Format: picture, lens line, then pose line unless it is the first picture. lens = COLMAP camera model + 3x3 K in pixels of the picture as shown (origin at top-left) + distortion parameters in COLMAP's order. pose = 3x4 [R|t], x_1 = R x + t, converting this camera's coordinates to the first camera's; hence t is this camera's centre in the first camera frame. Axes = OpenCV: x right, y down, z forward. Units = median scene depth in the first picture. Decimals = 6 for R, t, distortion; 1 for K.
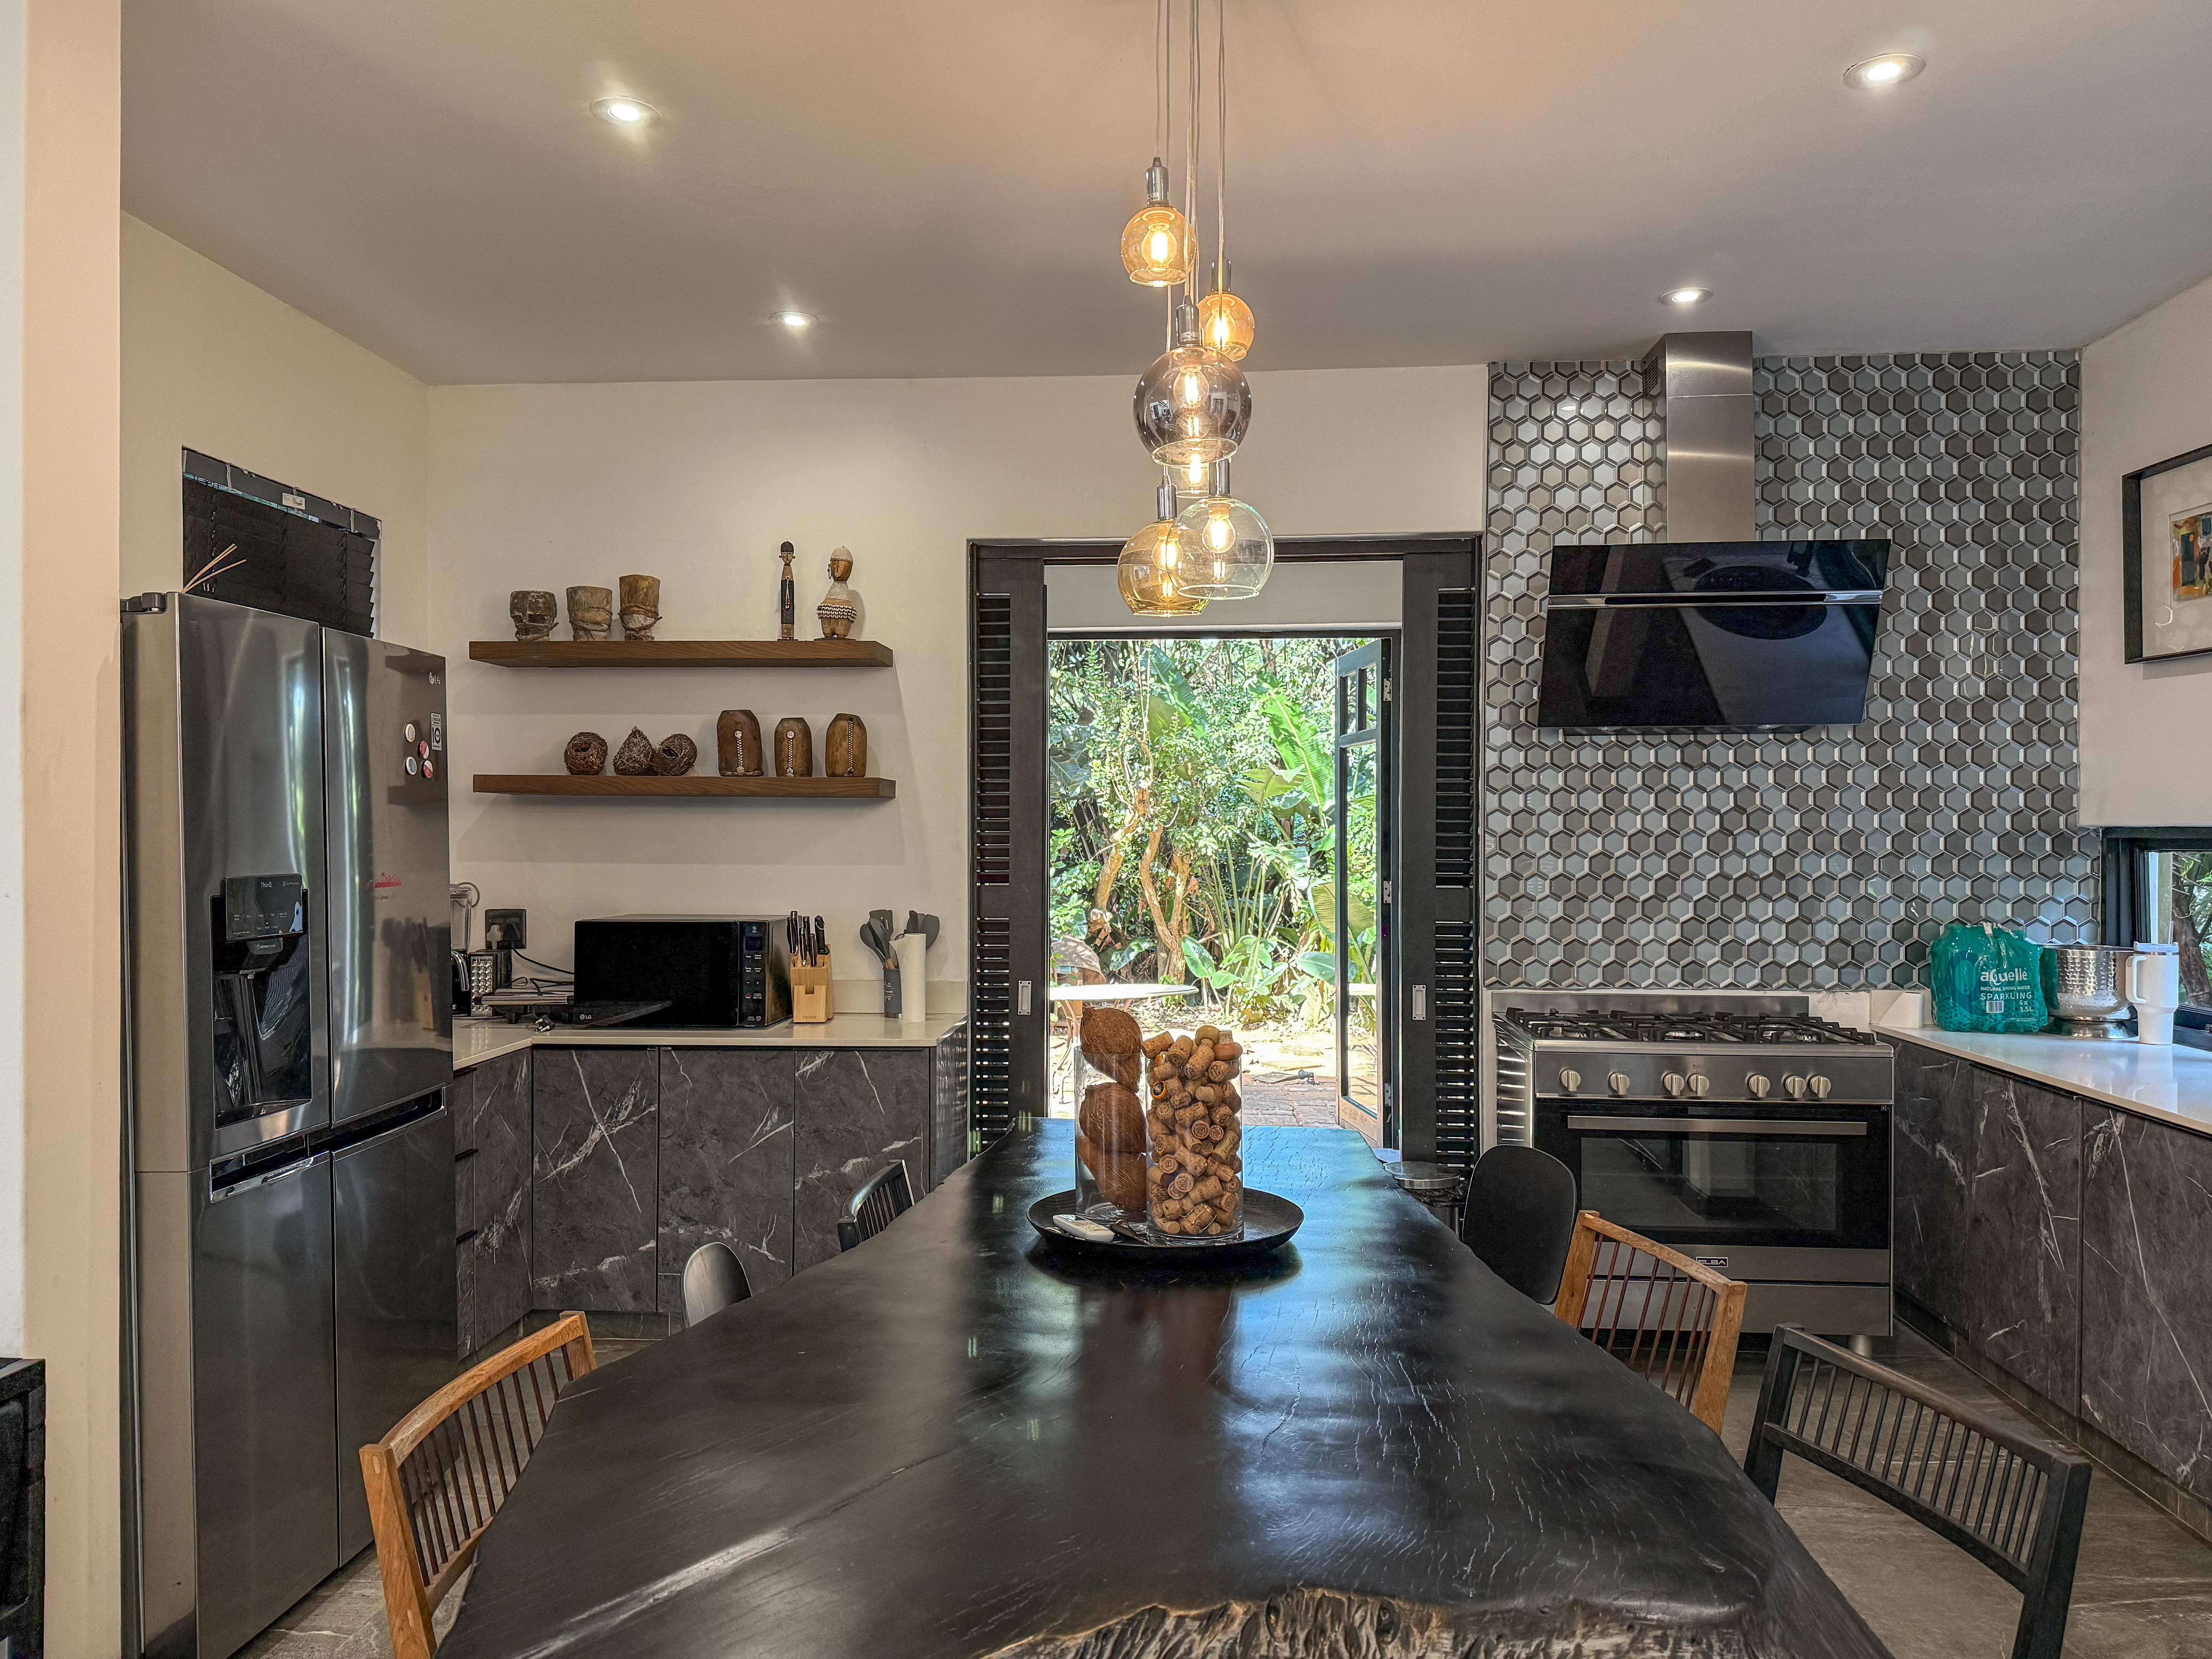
lens RADIAL K [[1518.7, 0, 1106.9], [0, 1518.7, 851.4], [0, 0, 1]] dist [0.068623, -0.039108]
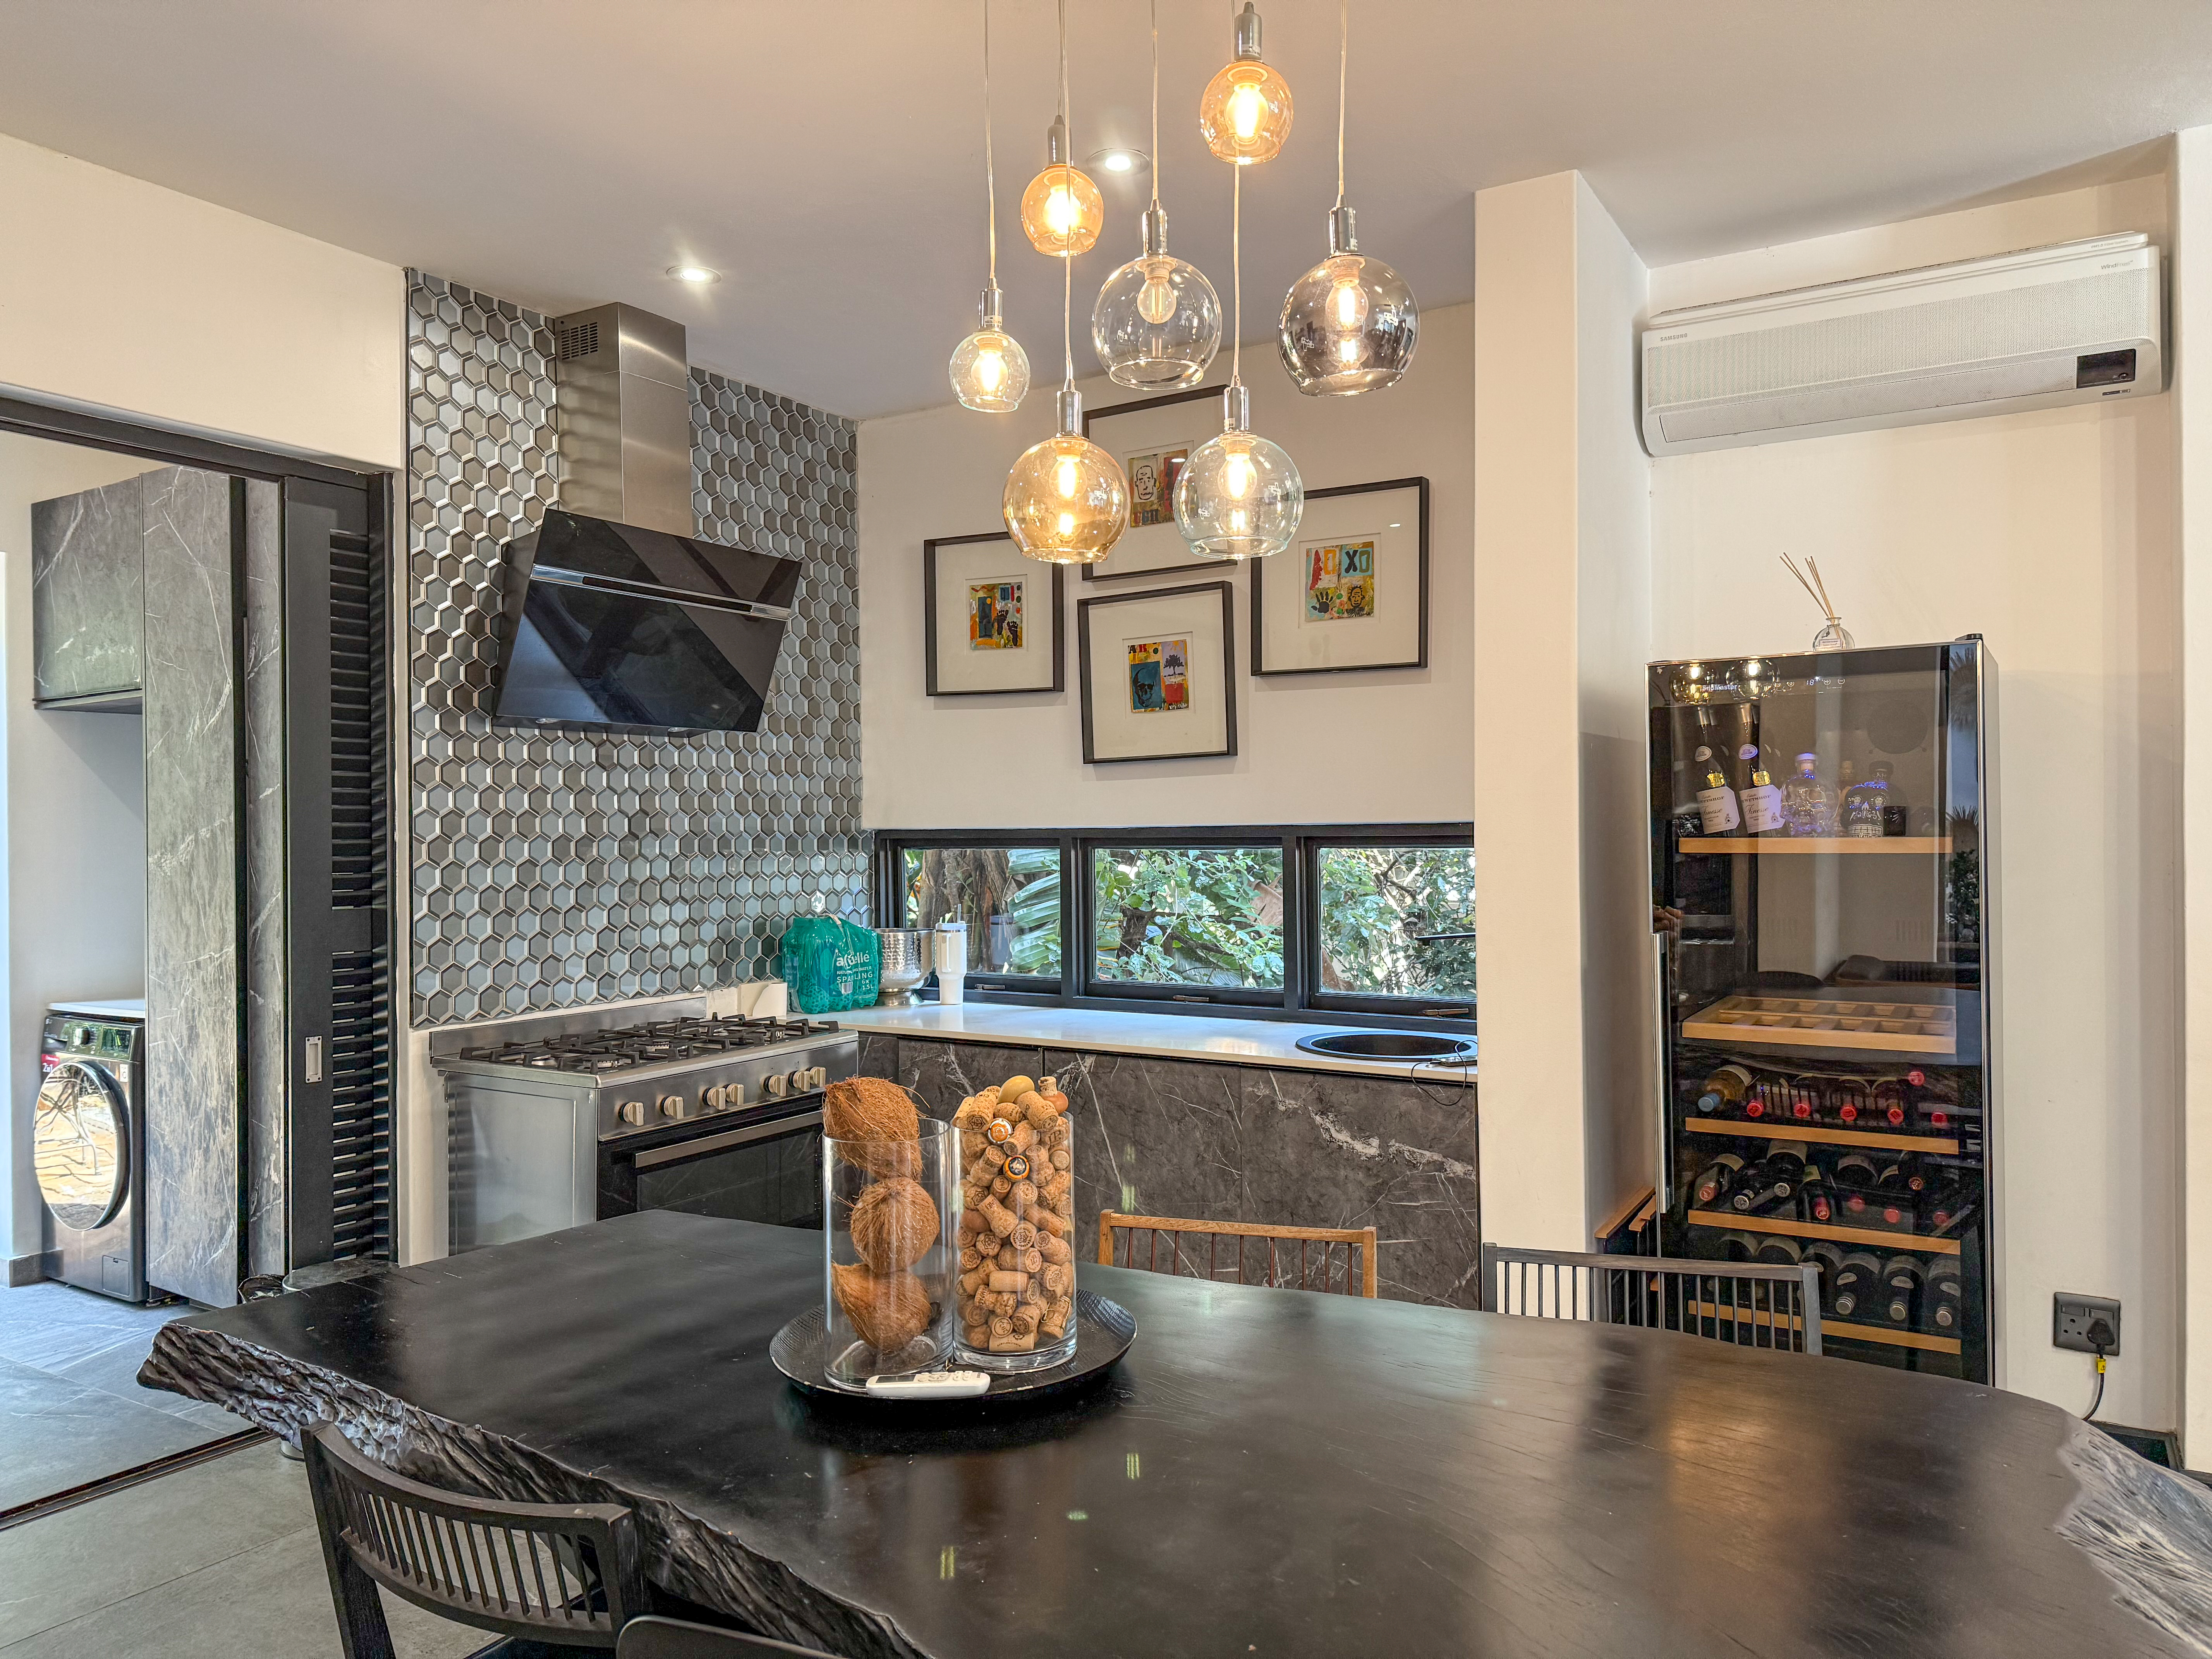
lens RADIAL K [[1518.7, 0, 1126.3], [0, 1518.7, 840.4], [0, 0, 1]] dist [0.068623, -0.039108]
pose [[0.472318, -0.012415, 0.881341, -0.299987], [0.017642, 0.999834, 0.004630, -0.008816], [-0.881252, 0.013362, 0.472458, 0.274045]]
